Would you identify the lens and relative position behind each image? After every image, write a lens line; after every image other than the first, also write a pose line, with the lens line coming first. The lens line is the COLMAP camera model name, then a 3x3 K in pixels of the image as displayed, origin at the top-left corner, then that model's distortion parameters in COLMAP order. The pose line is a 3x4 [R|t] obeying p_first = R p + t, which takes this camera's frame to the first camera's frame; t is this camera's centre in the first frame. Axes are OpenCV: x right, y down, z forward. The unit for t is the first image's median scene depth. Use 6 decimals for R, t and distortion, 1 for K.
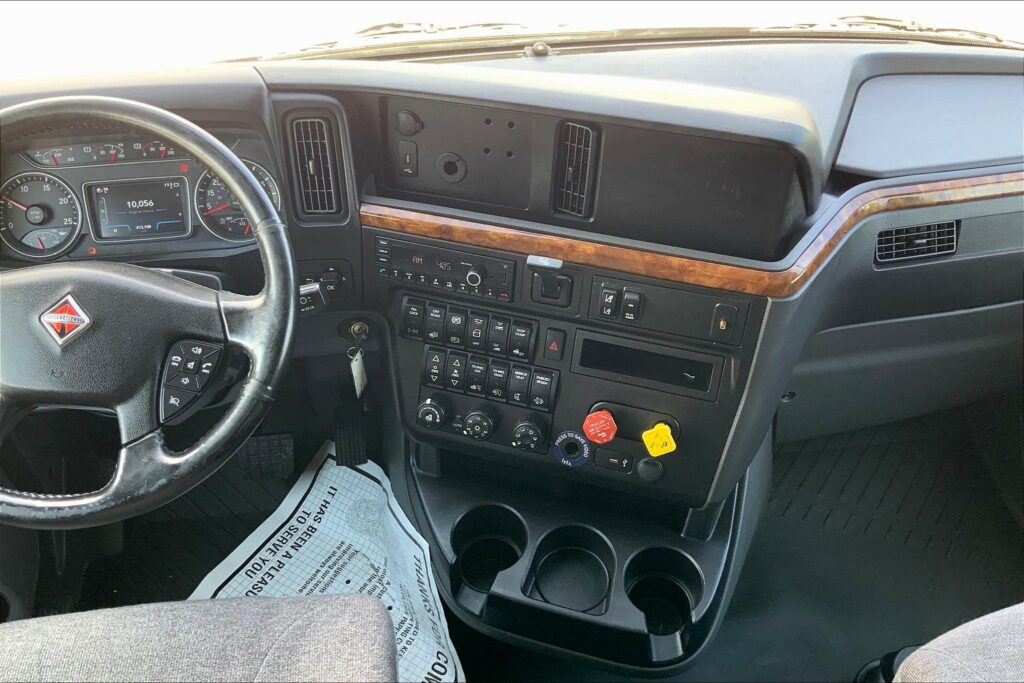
lens RADIAL K [[886.1, 0, 516.8], [0, 886.1, 340.2], [0, 0, 1]] dist [0.096920, -0.251243]
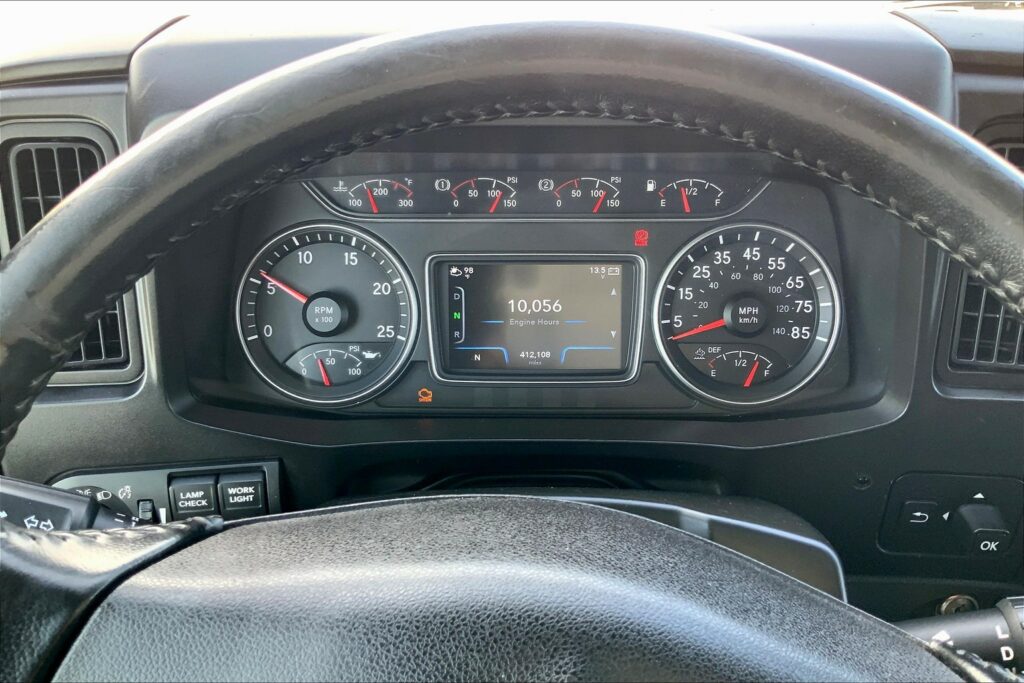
lens RADIAL K [[862.8, 0, 512.9], [0, 862.8, 334.7], [0, 0, 1]] dist [0.078347, -0.179713]
pose [[0.988135, 0.082178, -0.129753, -0.380106], [-0.090290, 0.994230, -0.057916, -0.112205], [0.124245, 0.068944, 0.989854, 0.559835]]
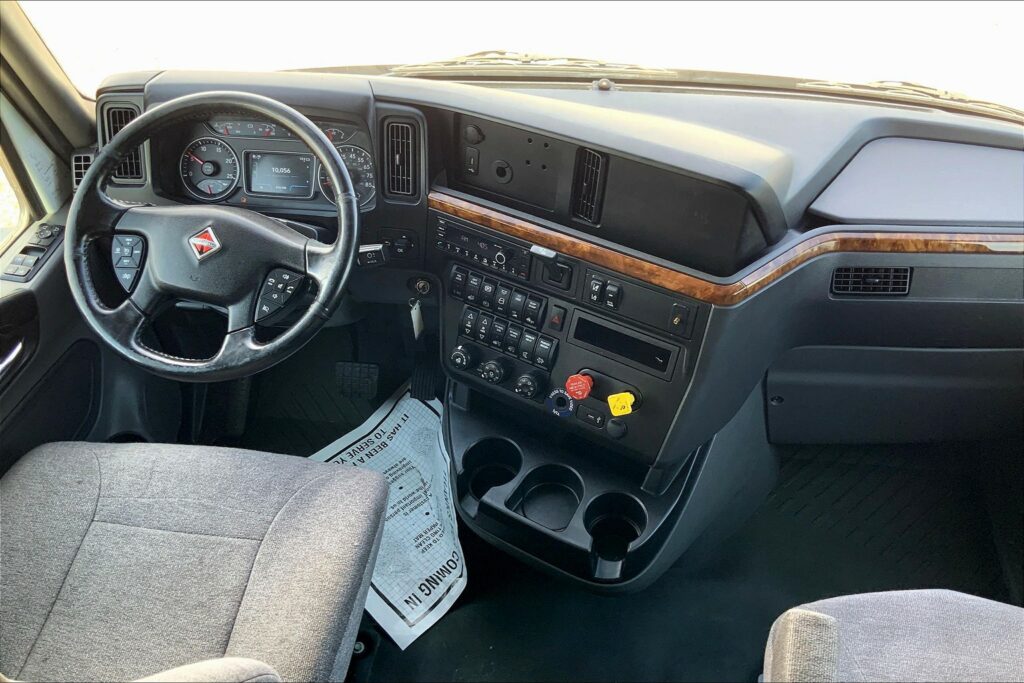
lens RADIAL K [[908.7, 0, 512.0], [0, 908.7, 341.5], [0, 0, 1]] dist [0.092642, -0.254981]
pose [[0.966448, 0.158887, -0.201825, 0.245777], [-0.157784, 0.987236, 0.021649, 0.019471], [0.202689, 0.010922, 0.979182, -0.294677]]
